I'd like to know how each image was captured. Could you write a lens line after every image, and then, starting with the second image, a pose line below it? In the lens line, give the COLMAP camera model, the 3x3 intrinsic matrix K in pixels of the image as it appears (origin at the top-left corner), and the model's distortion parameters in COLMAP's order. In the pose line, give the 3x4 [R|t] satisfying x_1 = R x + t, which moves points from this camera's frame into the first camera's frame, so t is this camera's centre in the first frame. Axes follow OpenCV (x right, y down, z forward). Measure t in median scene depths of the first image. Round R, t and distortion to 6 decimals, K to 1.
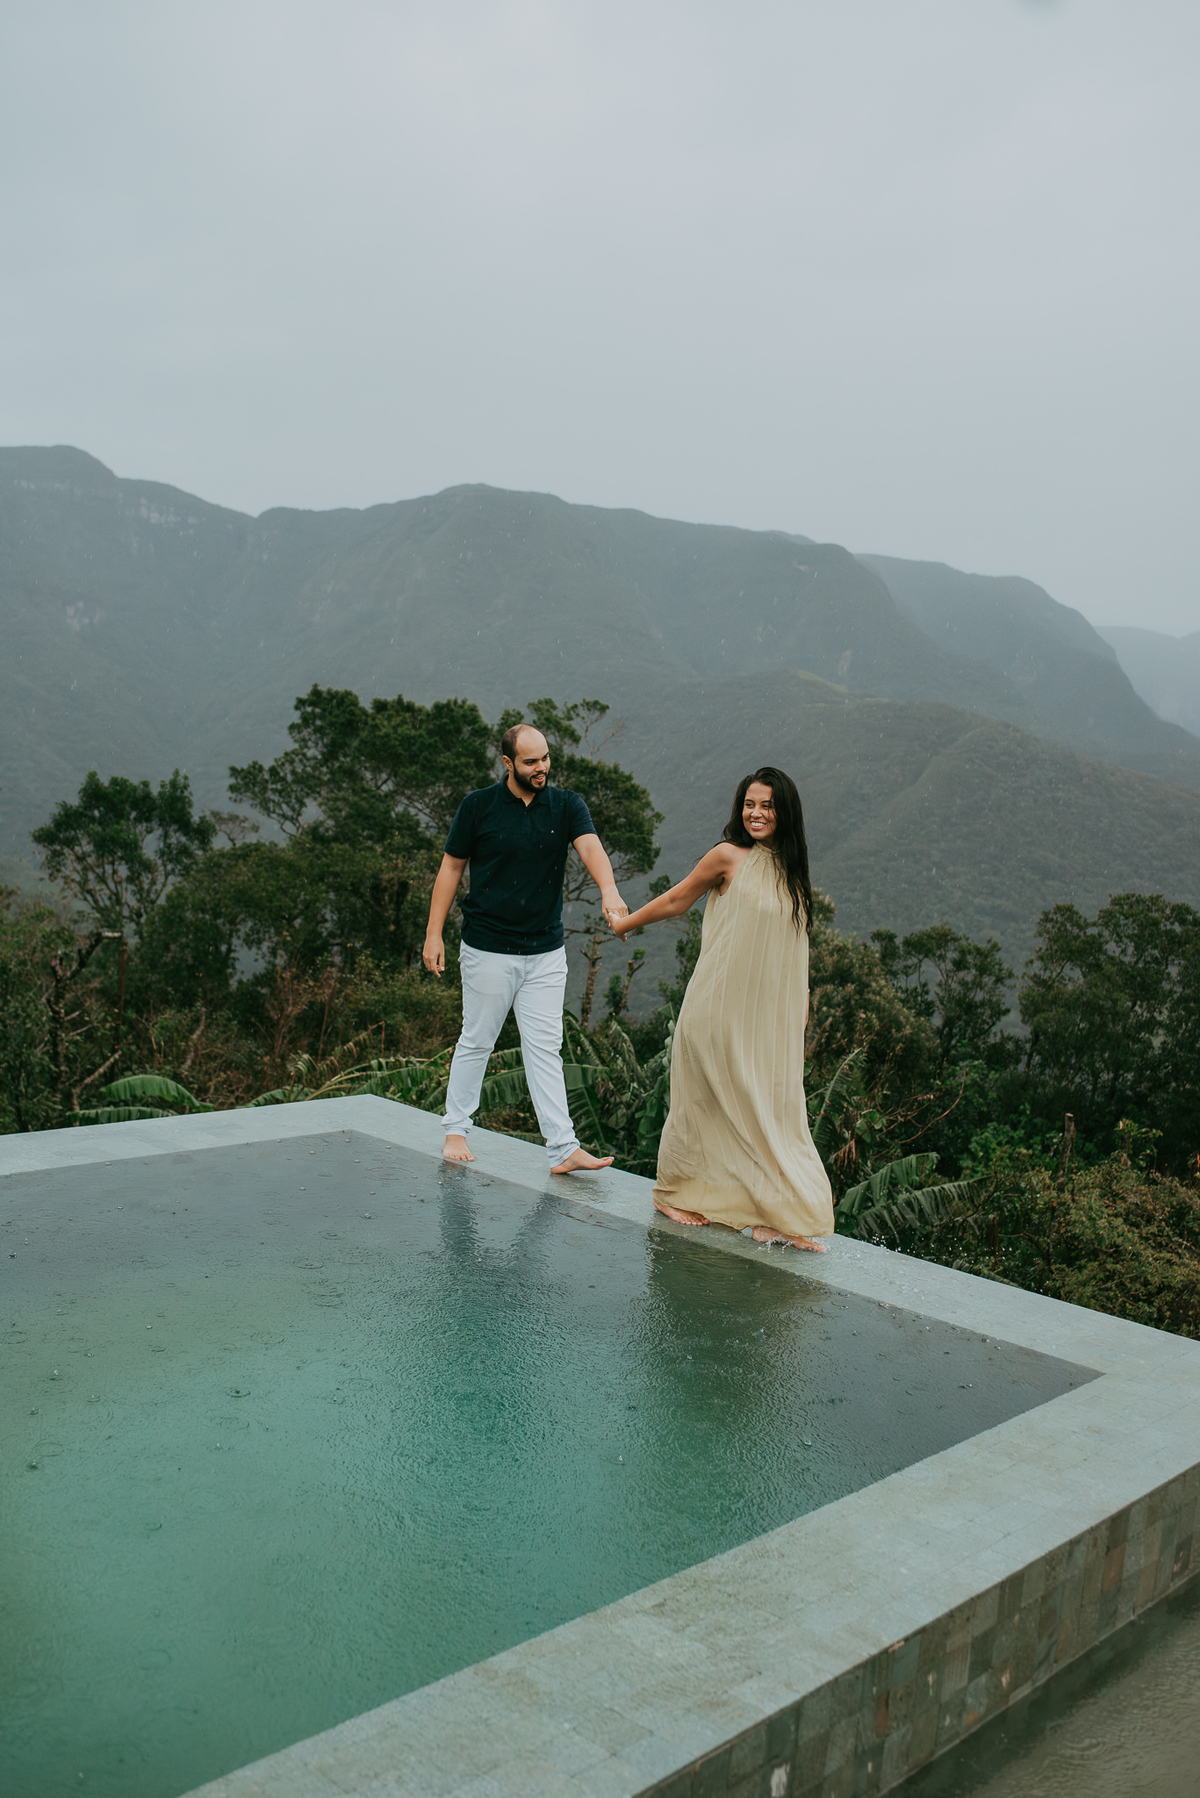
lens RADIAL K [[1808.7, 0, 595.4], [0, 1808.7, 897.1], [0, 0, 1]] dist [-0.030882, 0.000000]
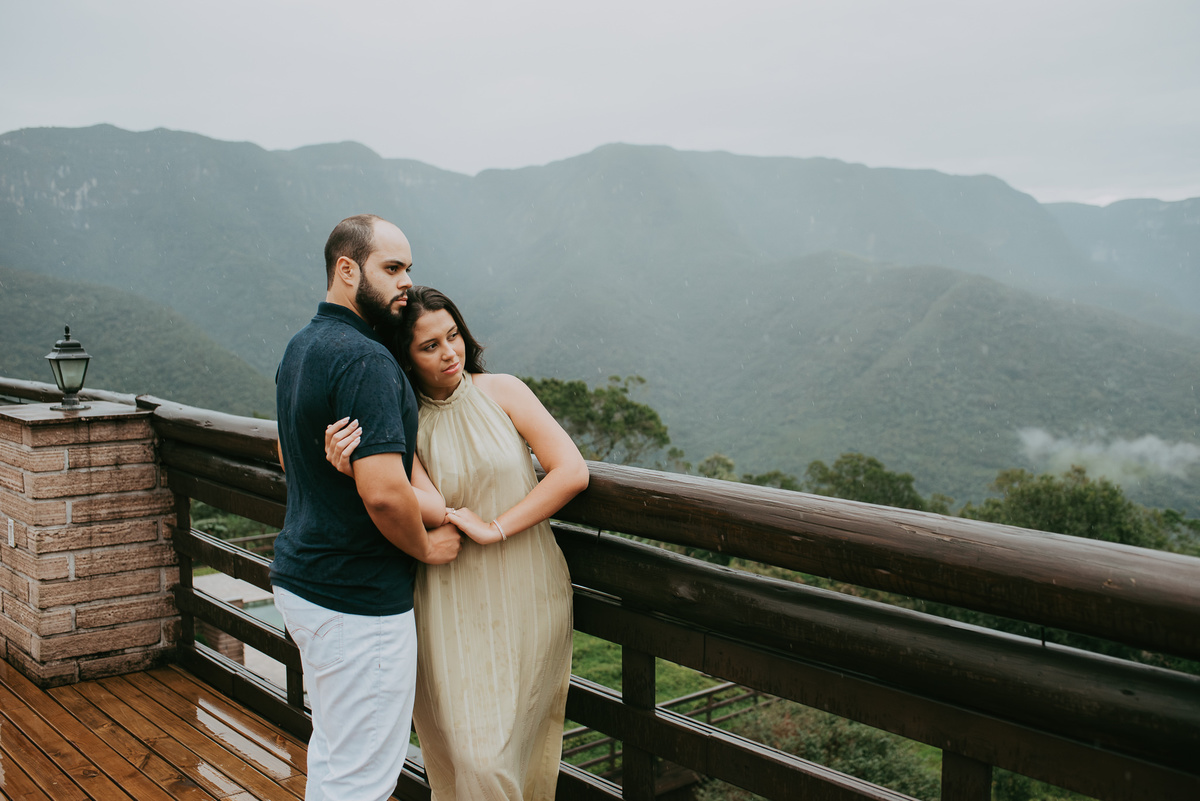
lens RADIAL K [[1207.1, 0, 593.1], [0, 1207.1, 412.0], [0, 0, 1]] dist [-0.030882, 0.000000]
pose [[0.992744, -0.066426, -0.100235, 0.097591], [0.066310, 0.997789, -0.004493, -0.060471], [0.100312, -0.002186, 0.994954, -0.542399]]
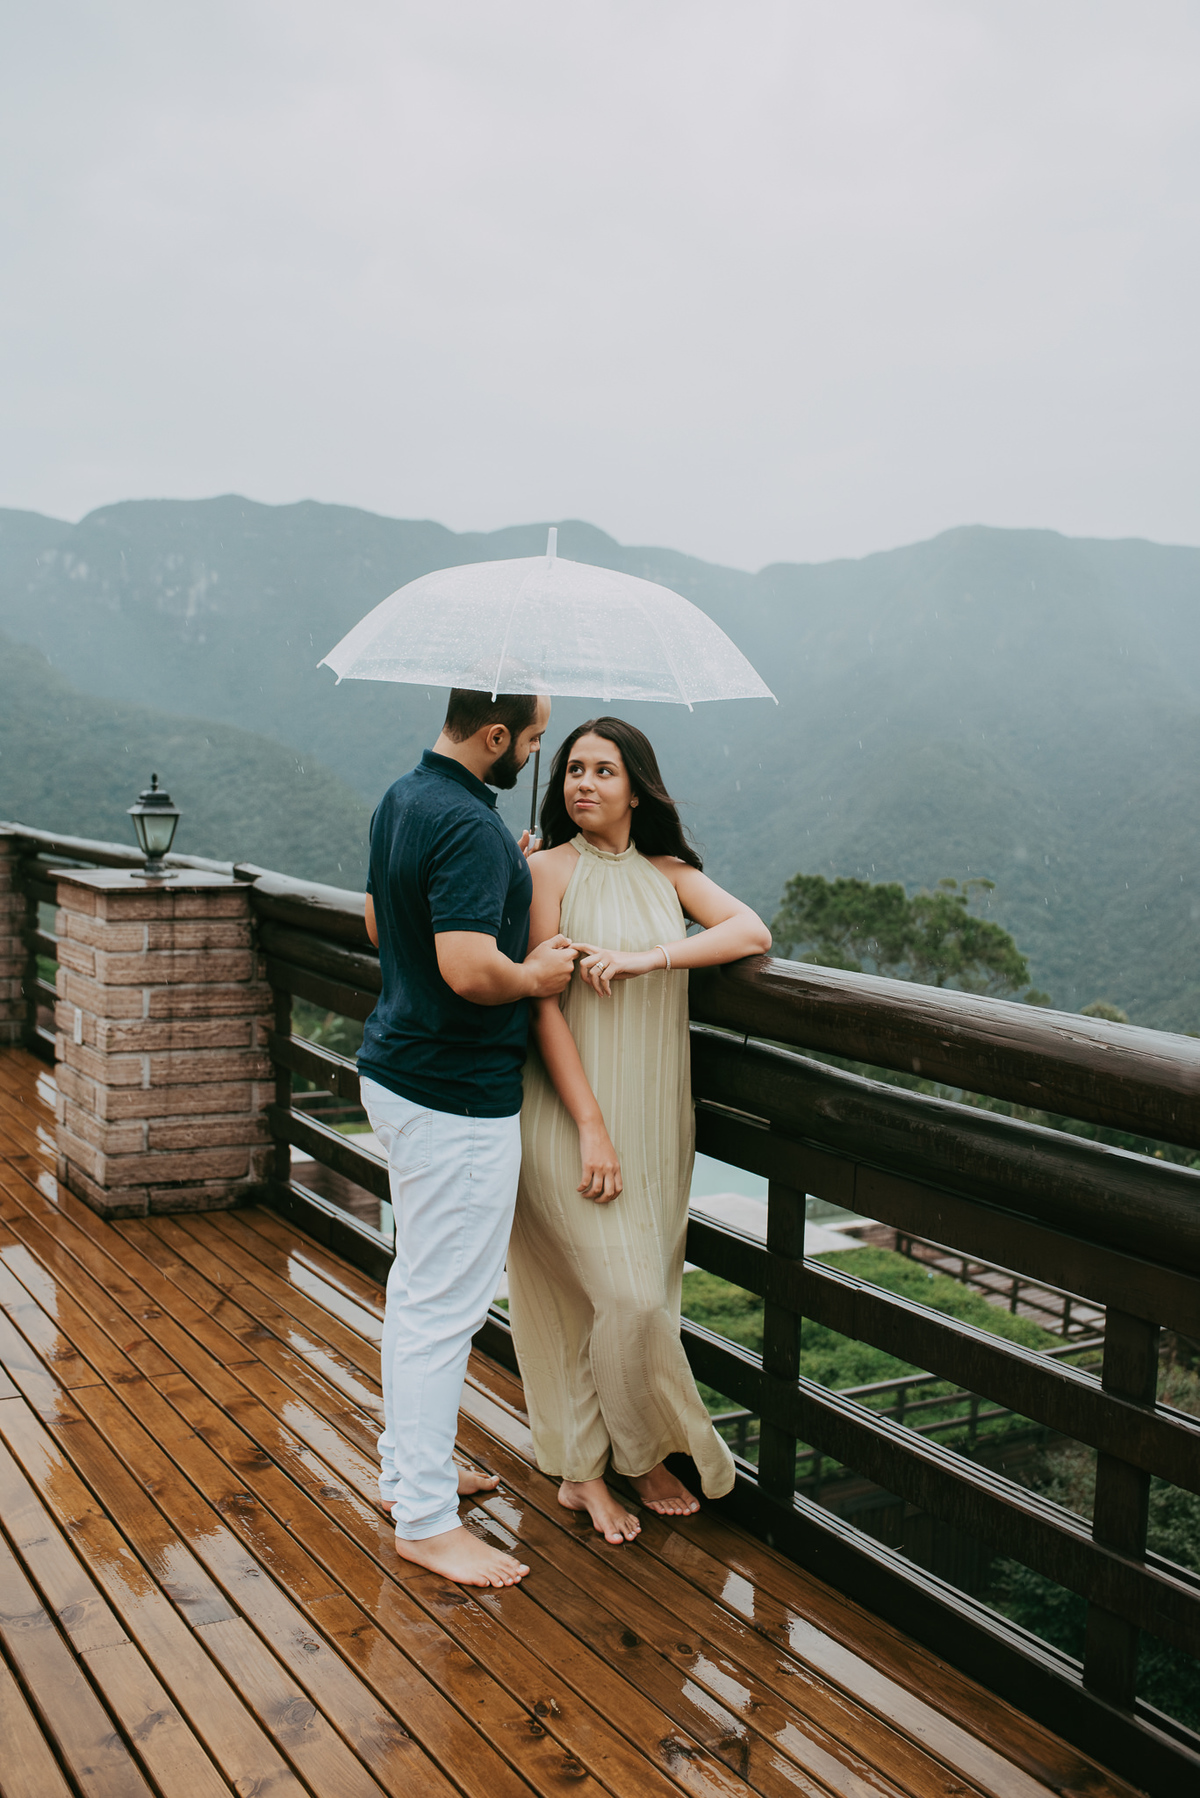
lens RADIAL K [[1808.7, 0, 595.9], [0, 1808.7, 900.1], [0, 0, 1]] dist [-0.030882, 0.000000]
pose [[0.961232, -0.028578, -0.274256, 0.106049], [0.022067, 0.999397, -0.026797, -0.058580], [0.274856, 0.019706, 0.961283, -0.555568]]
